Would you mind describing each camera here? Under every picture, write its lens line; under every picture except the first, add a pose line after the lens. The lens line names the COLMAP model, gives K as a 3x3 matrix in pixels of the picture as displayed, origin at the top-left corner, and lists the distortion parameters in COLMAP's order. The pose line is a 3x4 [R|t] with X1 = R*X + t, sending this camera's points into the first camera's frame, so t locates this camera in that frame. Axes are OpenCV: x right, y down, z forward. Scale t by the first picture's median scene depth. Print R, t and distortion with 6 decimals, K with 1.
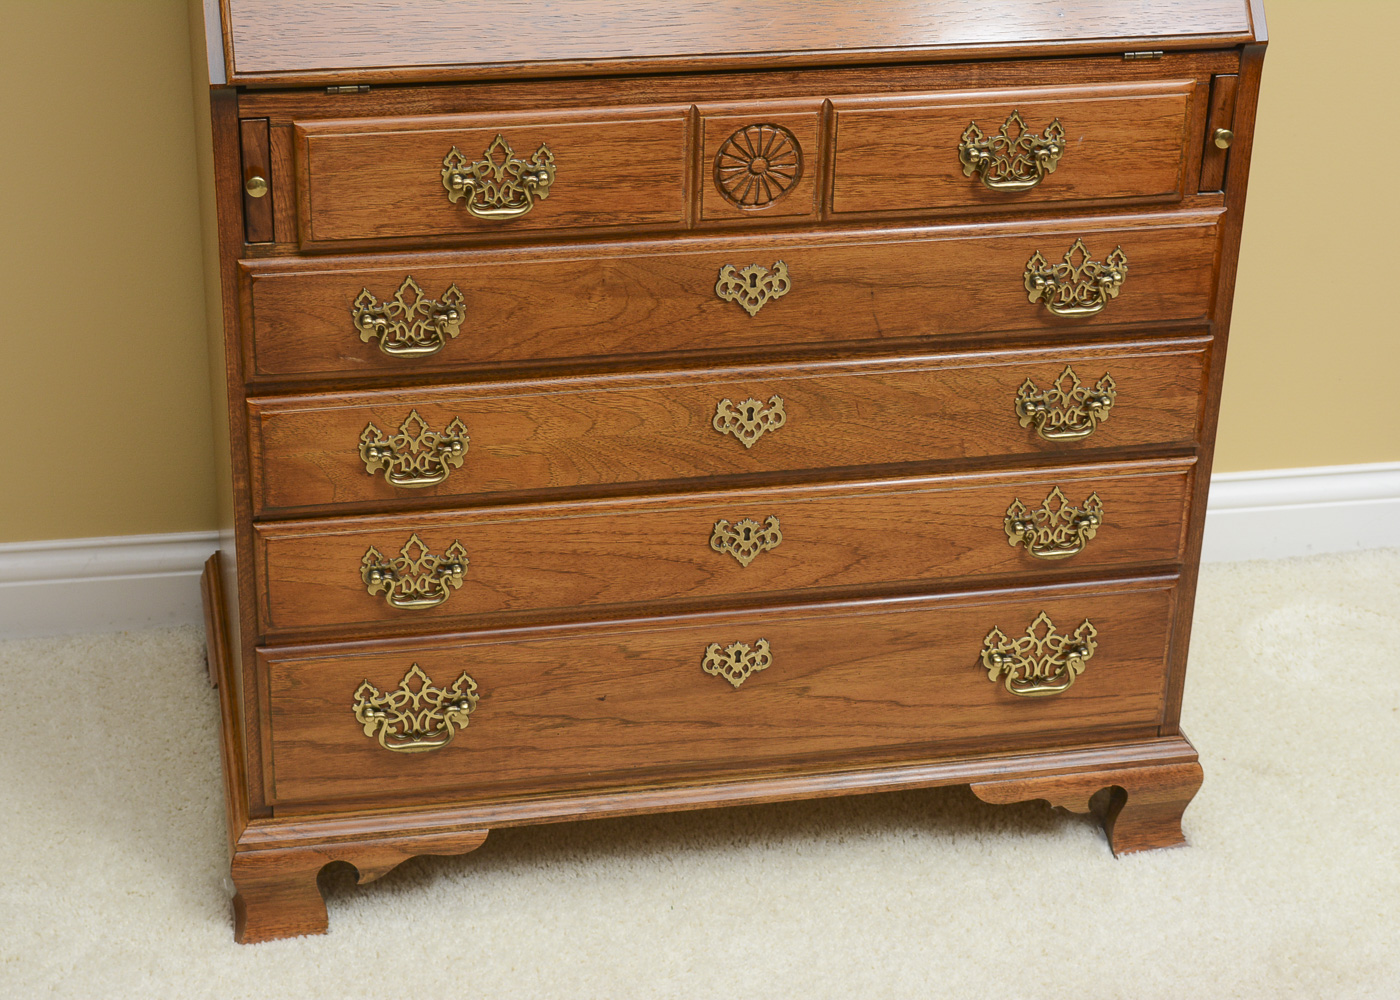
lens RADIAL K [[2850.0, 0, 700.0], [0, 2850.0, 500.0], [0, 0, 1]] dist [0.006355, 0.080139]
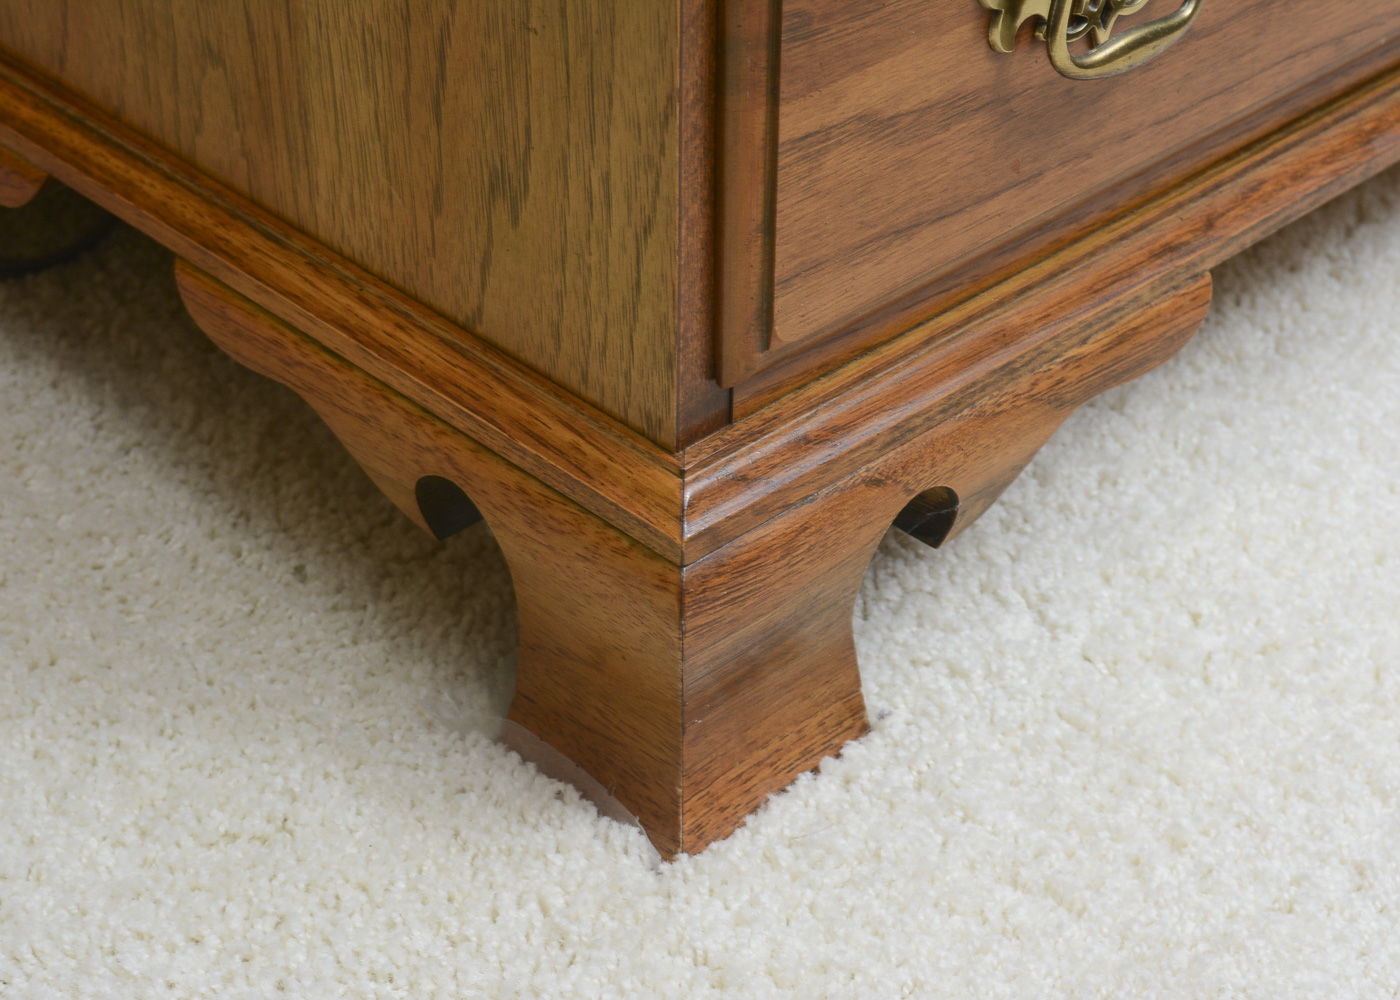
lens RADIAL K [[2818.2, 0, 700.0], [0, 2818.2, 500.0], [0, 0, 1]] dist [0.002024, 0.100700]
pose [[0.839901, -0.324163, 0.435298, -0.284276], [0.260515, 0.944395, 0.200622, 0.058305], [-0.476128, -0.055101, 0.877648, 0.737707]]
